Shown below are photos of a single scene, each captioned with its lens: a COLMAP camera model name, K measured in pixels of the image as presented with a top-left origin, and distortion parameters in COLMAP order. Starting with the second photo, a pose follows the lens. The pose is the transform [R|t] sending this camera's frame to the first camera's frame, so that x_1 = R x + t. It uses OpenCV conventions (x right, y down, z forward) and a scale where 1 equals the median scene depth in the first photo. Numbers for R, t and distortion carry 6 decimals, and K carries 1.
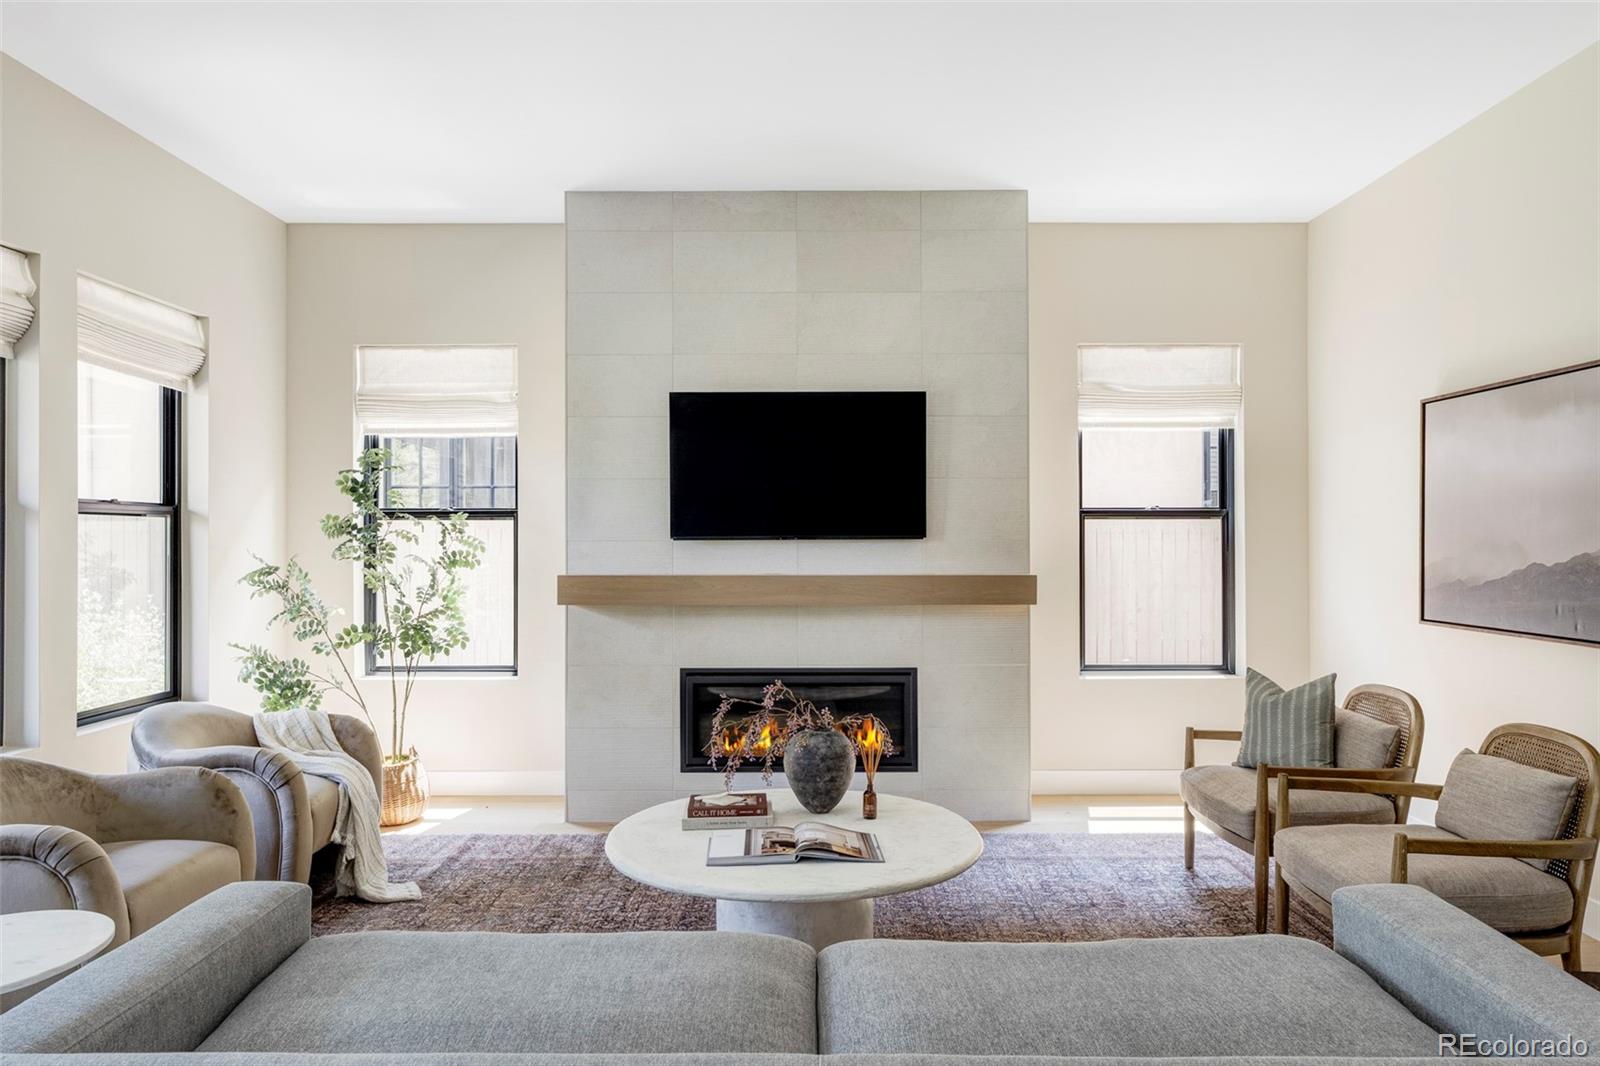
lens RADIAL K [[1038.5, 0, 803.0], [0, 1038.5, 531.5], [0, 0, 1]] dist [0.000507, 0.001549]
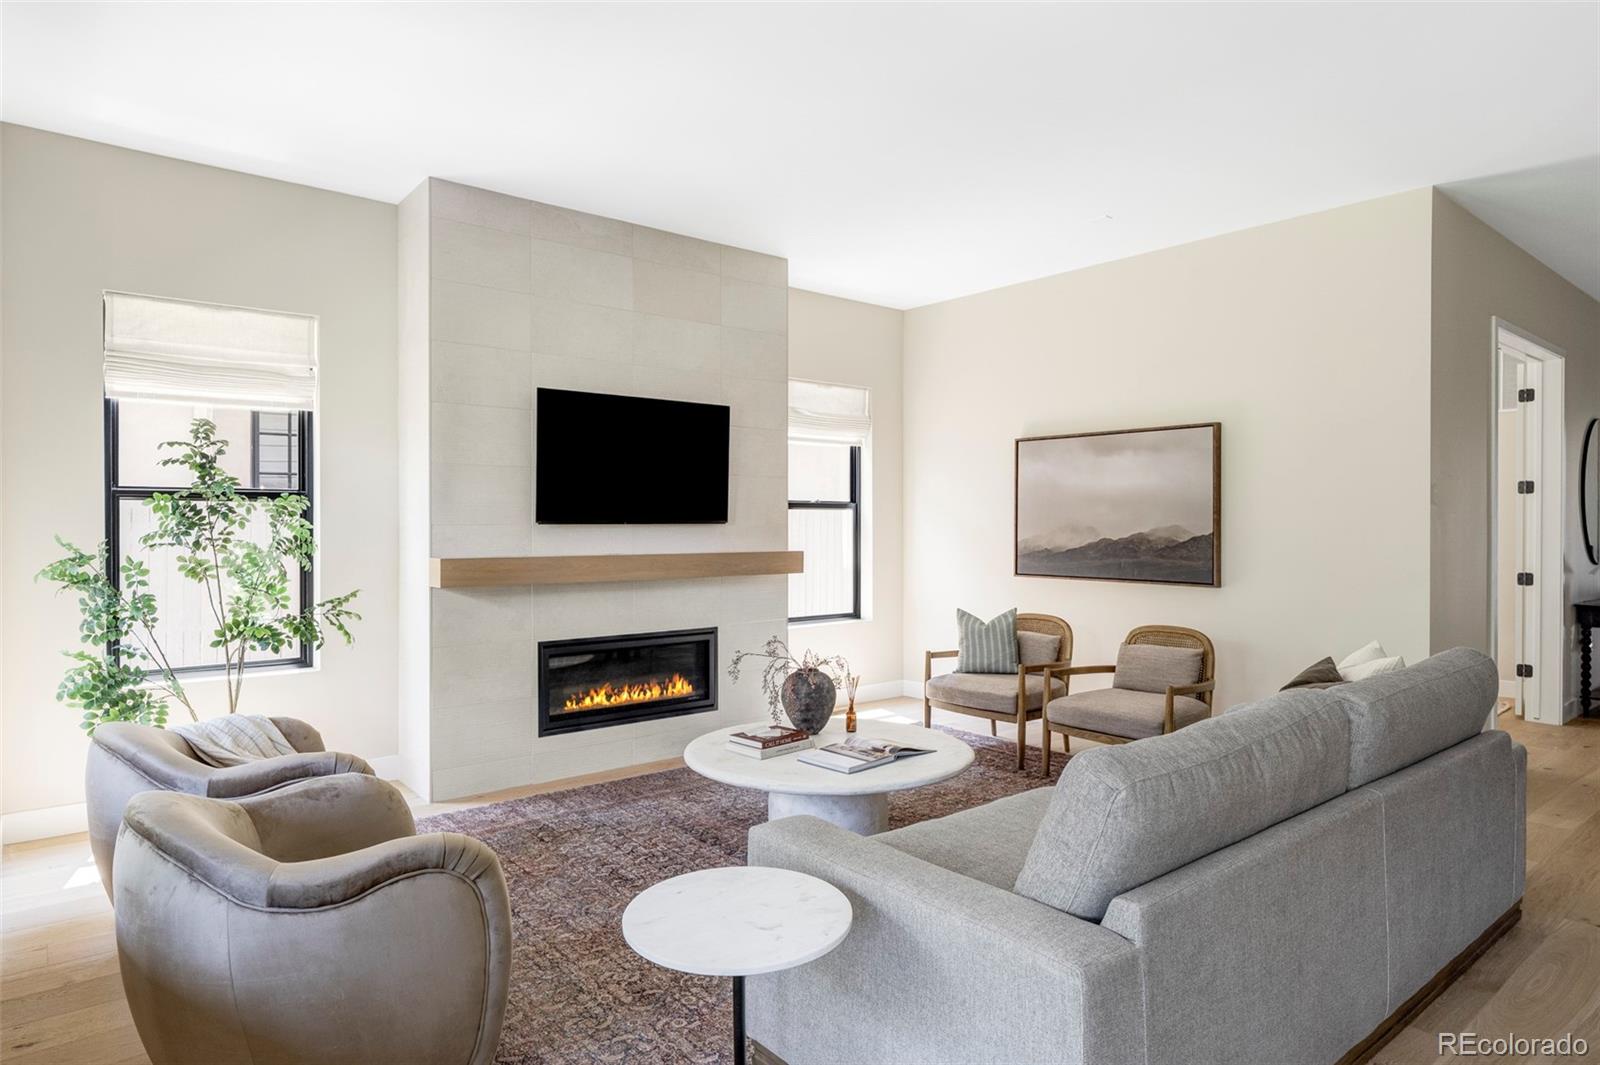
lens RADIAL K [[909.2, 0, 803.7], [0, 909.2, 523.9], [0, 0, 1]] dist [-0.002643, 0.000891]
pose [[0.779271, 0.001968, 0.626684, -0.513542], [-0.007690, 0.999950, 0.006422, -0.000198], [-0.626640, -0.009824, 0.779247, 0.087719]]
